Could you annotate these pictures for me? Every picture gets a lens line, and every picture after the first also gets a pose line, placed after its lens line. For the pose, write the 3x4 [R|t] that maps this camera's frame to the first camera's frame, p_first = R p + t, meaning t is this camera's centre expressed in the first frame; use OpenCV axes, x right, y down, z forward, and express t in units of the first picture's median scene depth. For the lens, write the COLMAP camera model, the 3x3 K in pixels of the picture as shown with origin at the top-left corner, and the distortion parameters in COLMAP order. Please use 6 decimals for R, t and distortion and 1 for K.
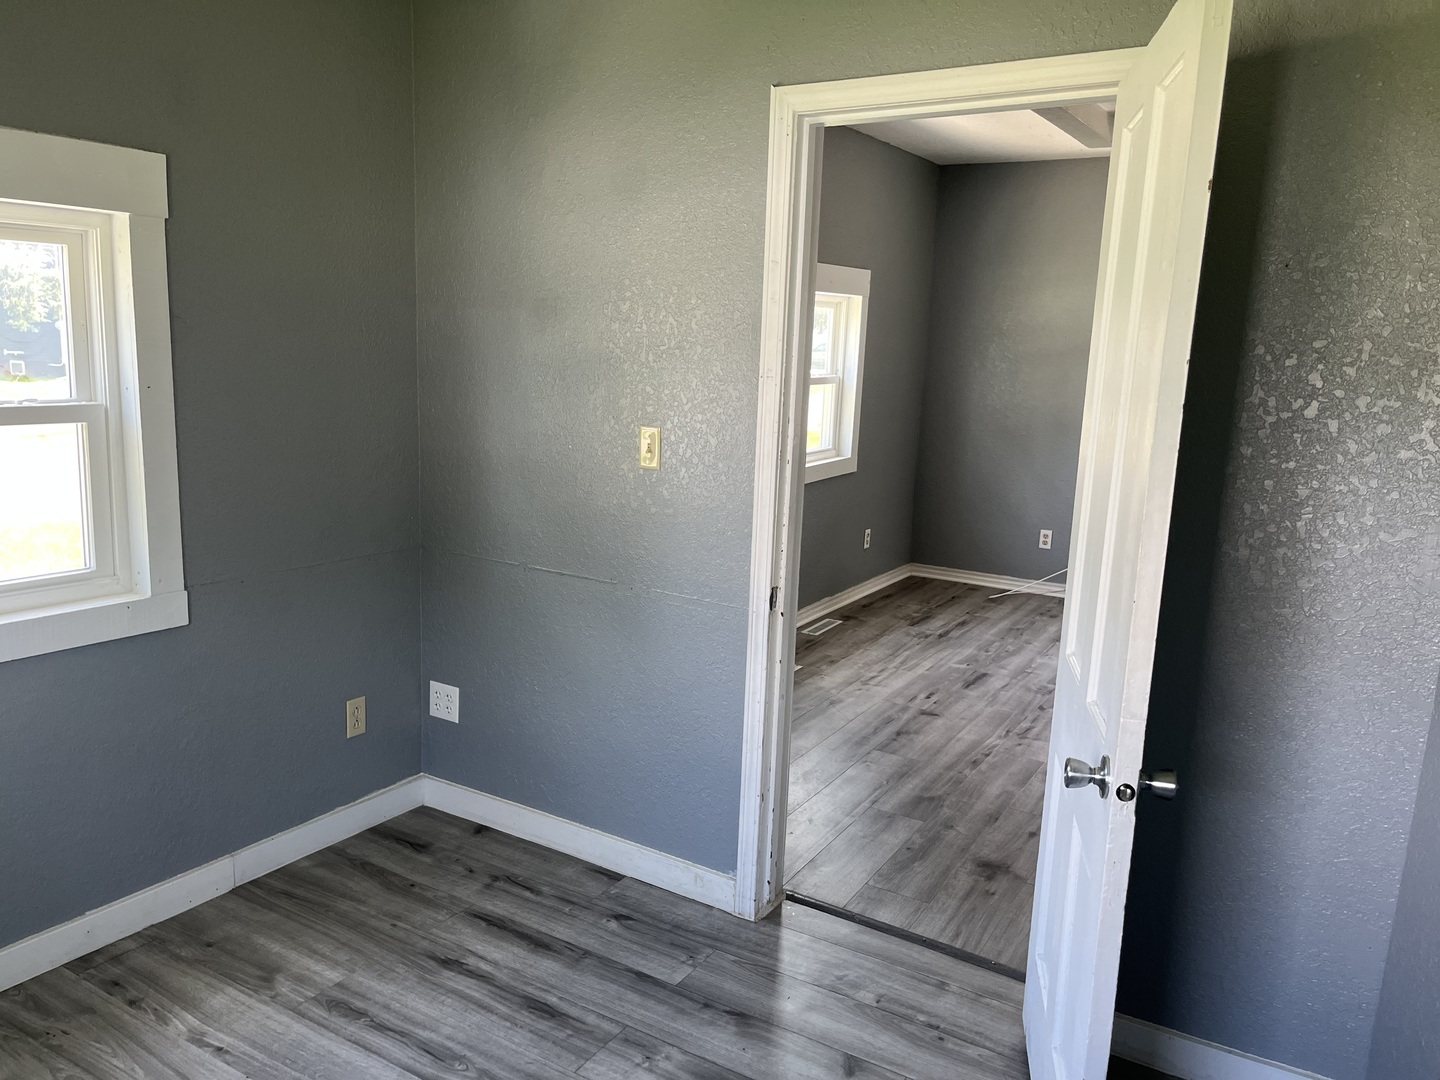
lens RADIAL K [[1091.2, 0, 720.0], [0, 1091.2, 537.6], [0, 0, 1]] dist [0.004460, 0.000747]
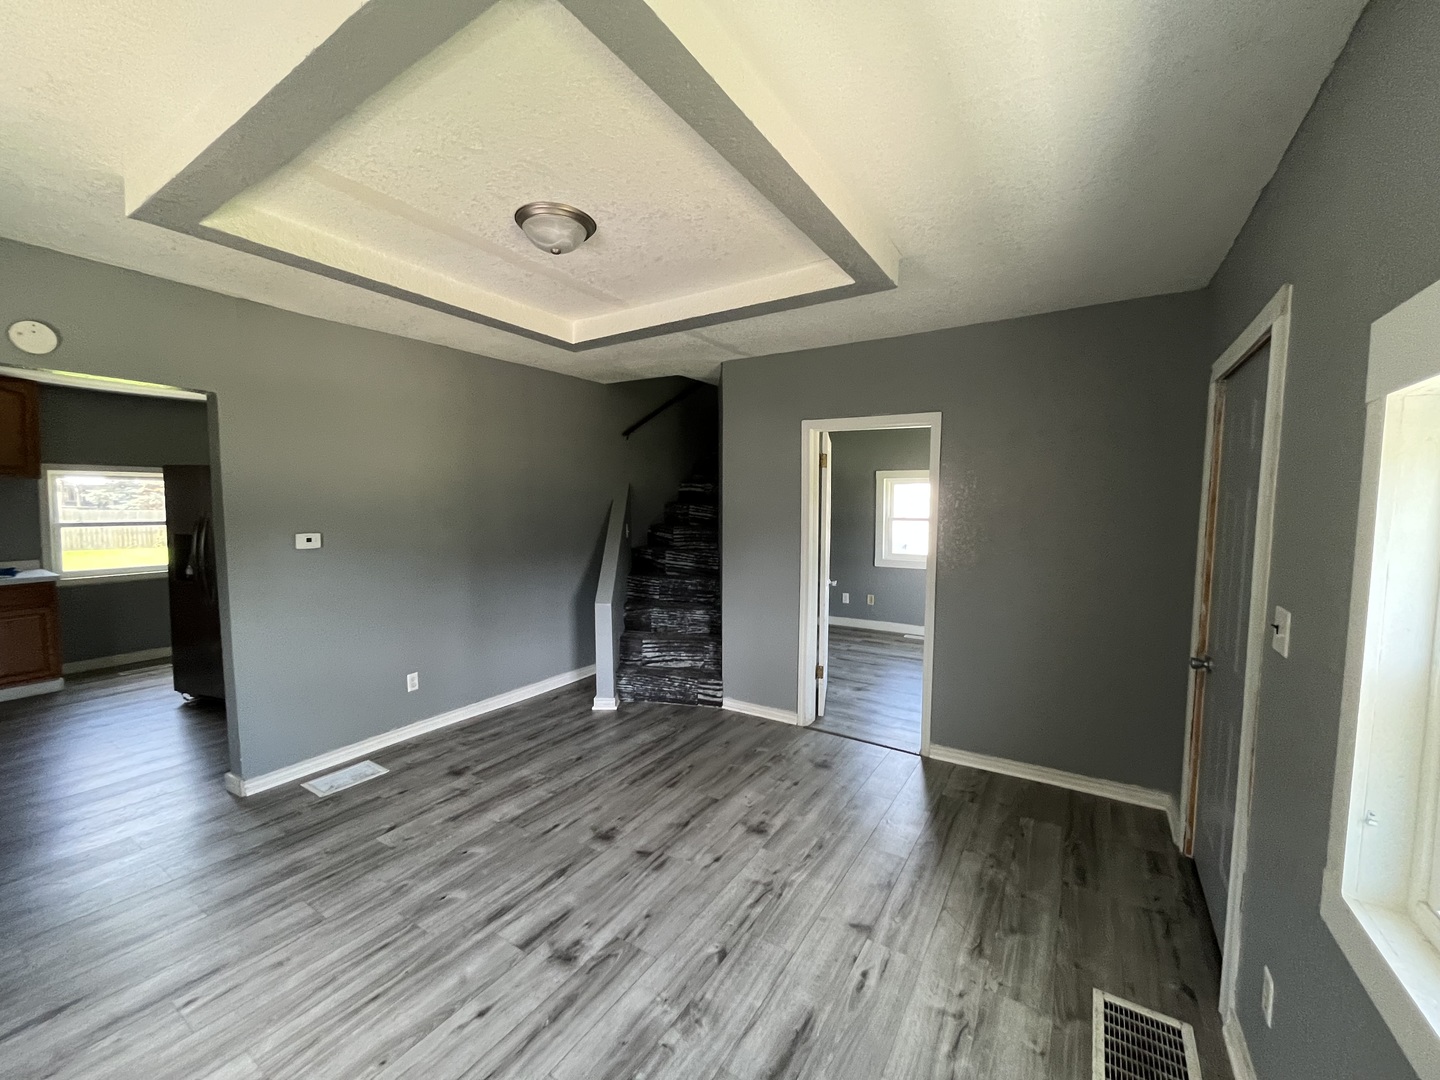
lens RADIAL K [[584.9, 0, 715.8], [0, 584.9, 543.5], [0, 0, 1]] dist [-0.003258, -0.000969]
pose [[-0.998610, -0.046621, 0.024600, 0.305204], [-0.038581, 0.964419, 0.261548, -0.252142], [-0.035919, 0.260235, -0.964877, 1.348582]]
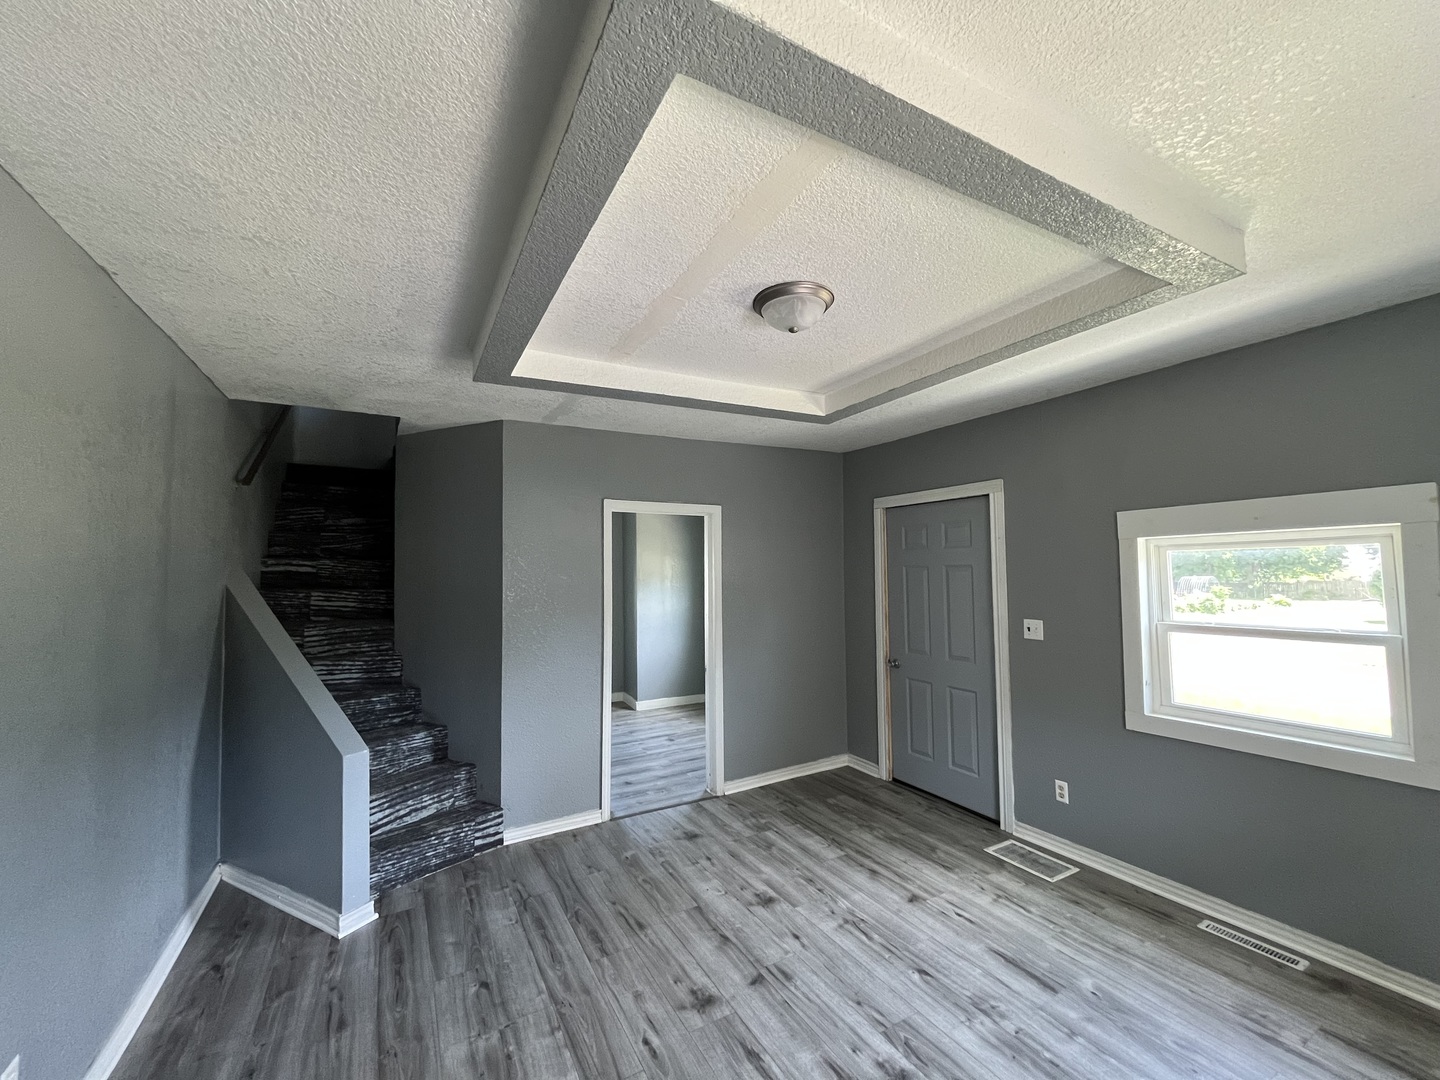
lens RADIAL K [[584.9, 0, 719.3], [0, 584.9, 539.9], [0, 0, 1]] dist [-0.003258, -0.000969]
pose [[-0.495336, -0.072474, -0.865673, 0.847806], [-0.165907, 0.986064, 0.012379, -0.188159], [0.852712, 0.149753, -0.500457, 1.053977]]
